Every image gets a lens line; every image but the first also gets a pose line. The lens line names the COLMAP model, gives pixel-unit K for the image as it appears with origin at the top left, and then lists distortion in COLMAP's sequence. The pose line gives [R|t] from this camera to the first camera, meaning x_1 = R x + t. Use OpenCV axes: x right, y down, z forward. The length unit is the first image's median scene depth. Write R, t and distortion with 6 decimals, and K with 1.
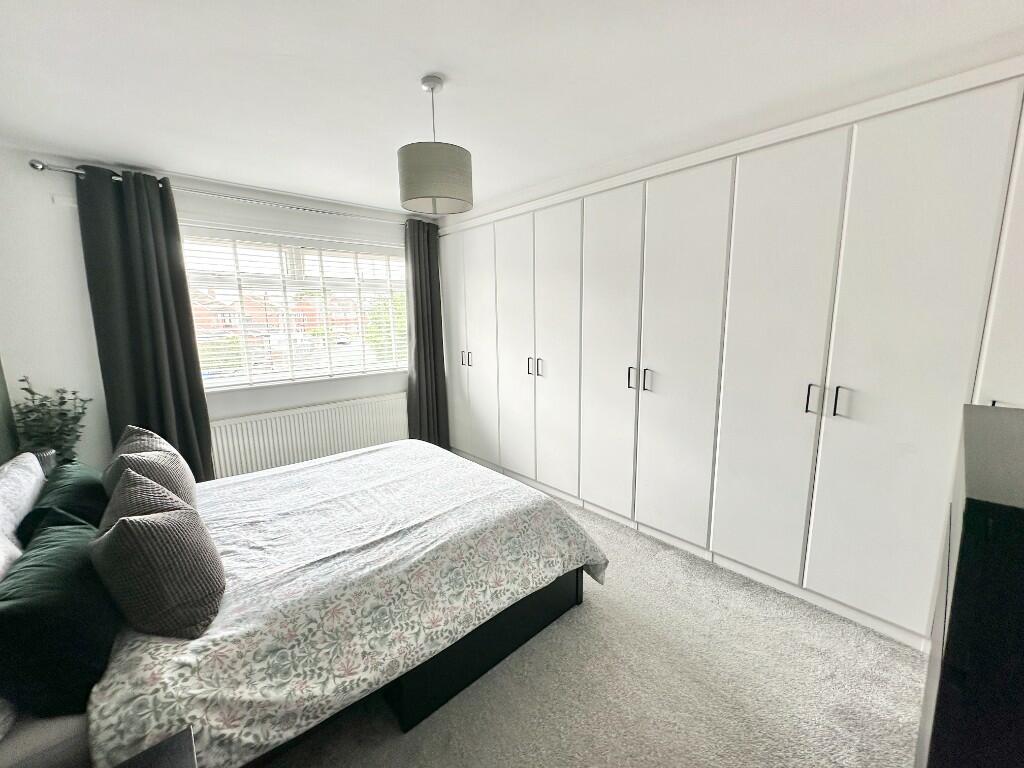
lens RADIAL K [[409.6, 0, 515.1], [0, 409.6, 384.1], [0, 0, 1]] dist [-0.001426, 0.000446]
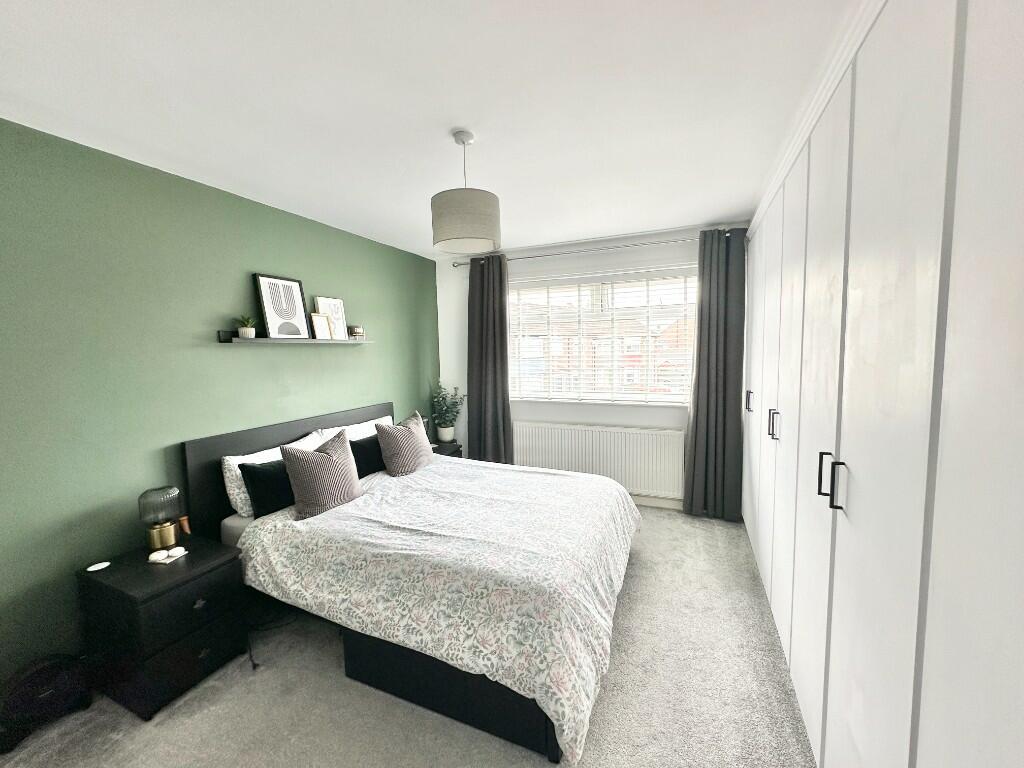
lens RADIAL K [[409.6, 0, 514.2], [0, 409.6, 384.0], [0, 0, 1]] dist [-0.001426, 0.000446]
pose [[0.402008, 0.084202, -0.911756, 0.881318], [-0.134938, 0.990338, 0.031963, -0.135206], [0.905639, 0.110181, 0.409486, 0.729619]]
